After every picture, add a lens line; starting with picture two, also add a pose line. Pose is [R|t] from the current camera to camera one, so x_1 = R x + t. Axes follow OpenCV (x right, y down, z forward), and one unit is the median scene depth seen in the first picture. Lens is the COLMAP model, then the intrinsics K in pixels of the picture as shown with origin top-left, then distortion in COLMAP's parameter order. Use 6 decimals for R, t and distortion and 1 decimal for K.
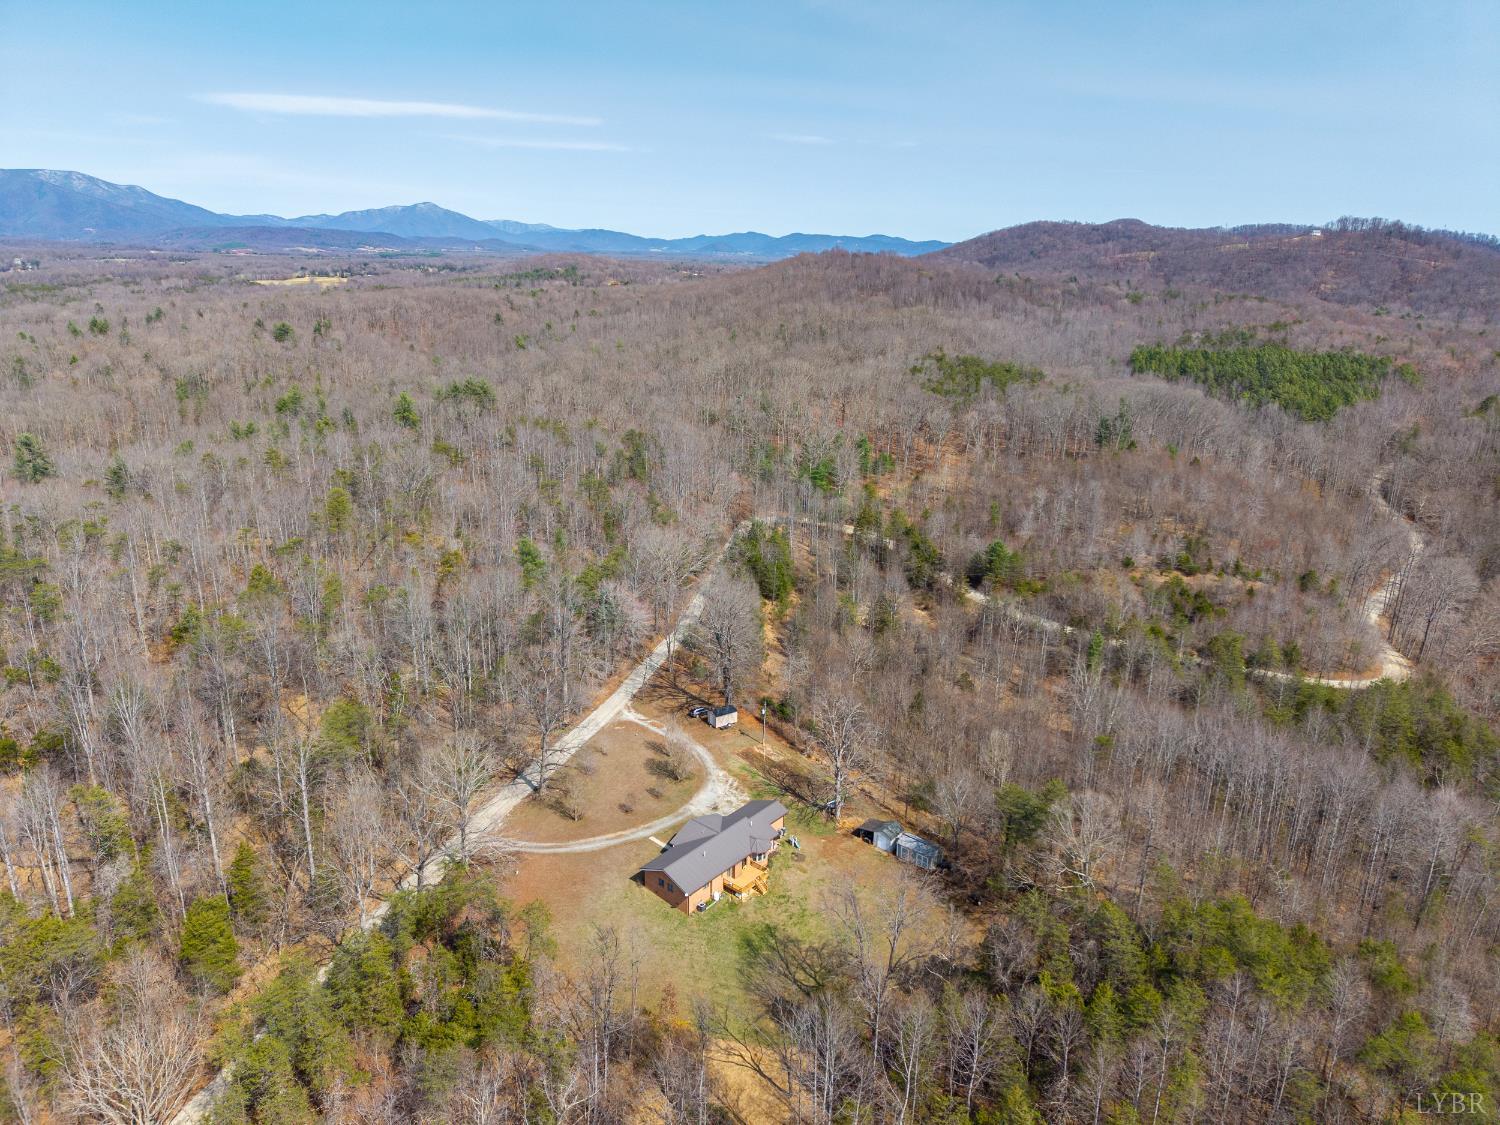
lens RADIAL K [[1046.7, 0, 751.1], [0, 1046.7, 564.0], [0, 0, 1]] dist [-0.011060, -0.010033]
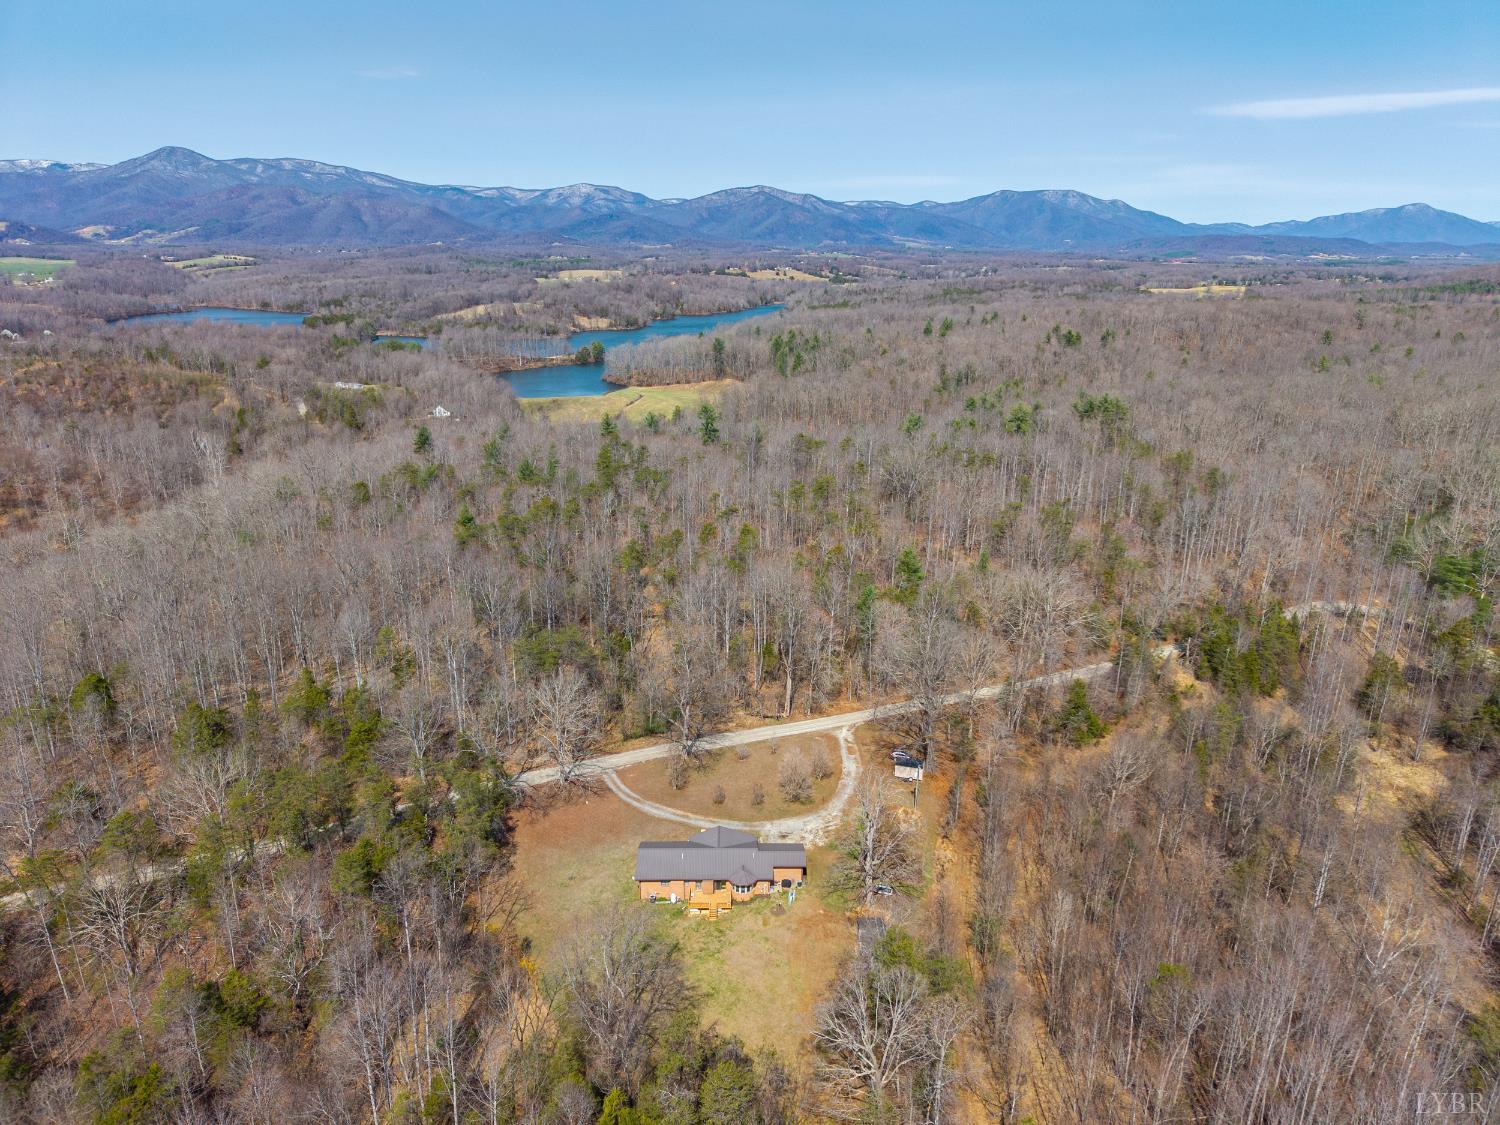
lens RADIAL K [[1046.7, 0, 750.5], [0, 1046.7, 561.3], [0, 0, 1]] dist [-0.011060, -0.010033]
pose [[0.598201, 0.210349, -0.773246, 0.105608], [-0.217083, 0.971390, 0.096311, -0.016839], [0.771383, 0.110245, 0.626749, 0.055742]]
